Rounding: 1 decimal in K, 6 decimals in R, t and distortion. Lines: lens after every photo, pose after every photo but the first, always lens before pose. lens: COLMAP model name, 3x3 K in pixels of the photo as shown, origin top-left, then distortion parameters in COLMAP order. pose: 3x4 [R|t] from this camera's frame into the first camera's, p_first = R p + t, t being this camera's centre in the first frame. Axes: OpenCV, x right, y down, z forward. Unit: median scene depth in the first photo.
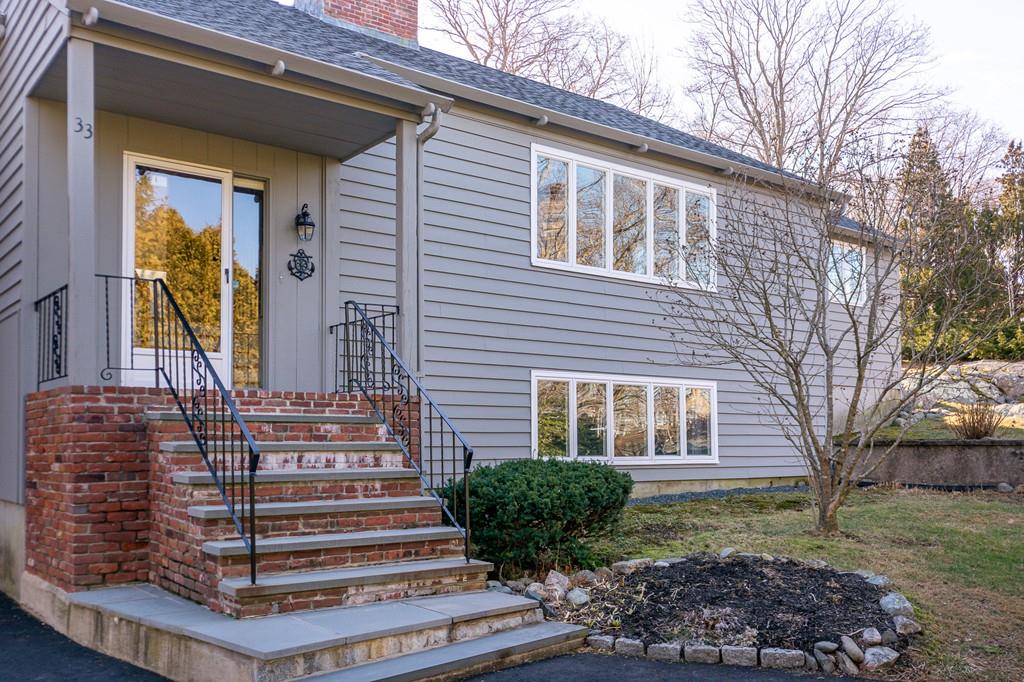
lens RADIAL K [[949.1, 0, 509.8], [0, 949.1, 433.9], [0, 0, 1]] dist [0.007844, 0.009742]
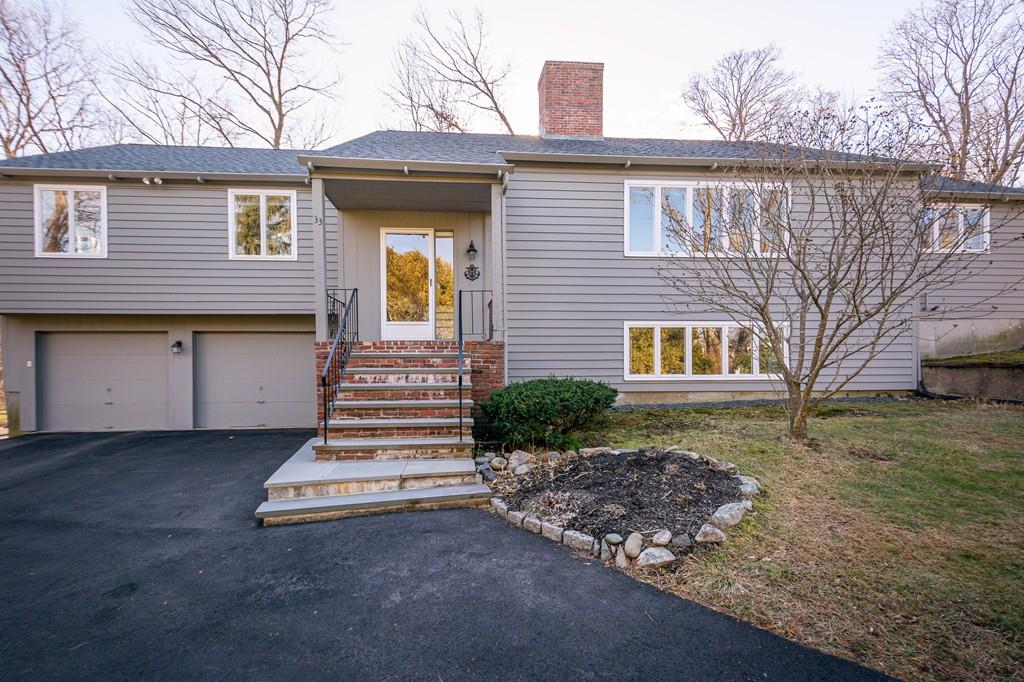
lens RADIAL K [[460.0, 0, 513.1], [0, 460.0, 370.7], [0, 0, 1]] dist [0.007379, -0.001121]
pose [[0.829851, 0.010195, -0.557891, 0.359930], [0.009131, 0.999451, 0.031846, -0.011015], [0.557910, -0.031522, 0.829303, 0.278406]]
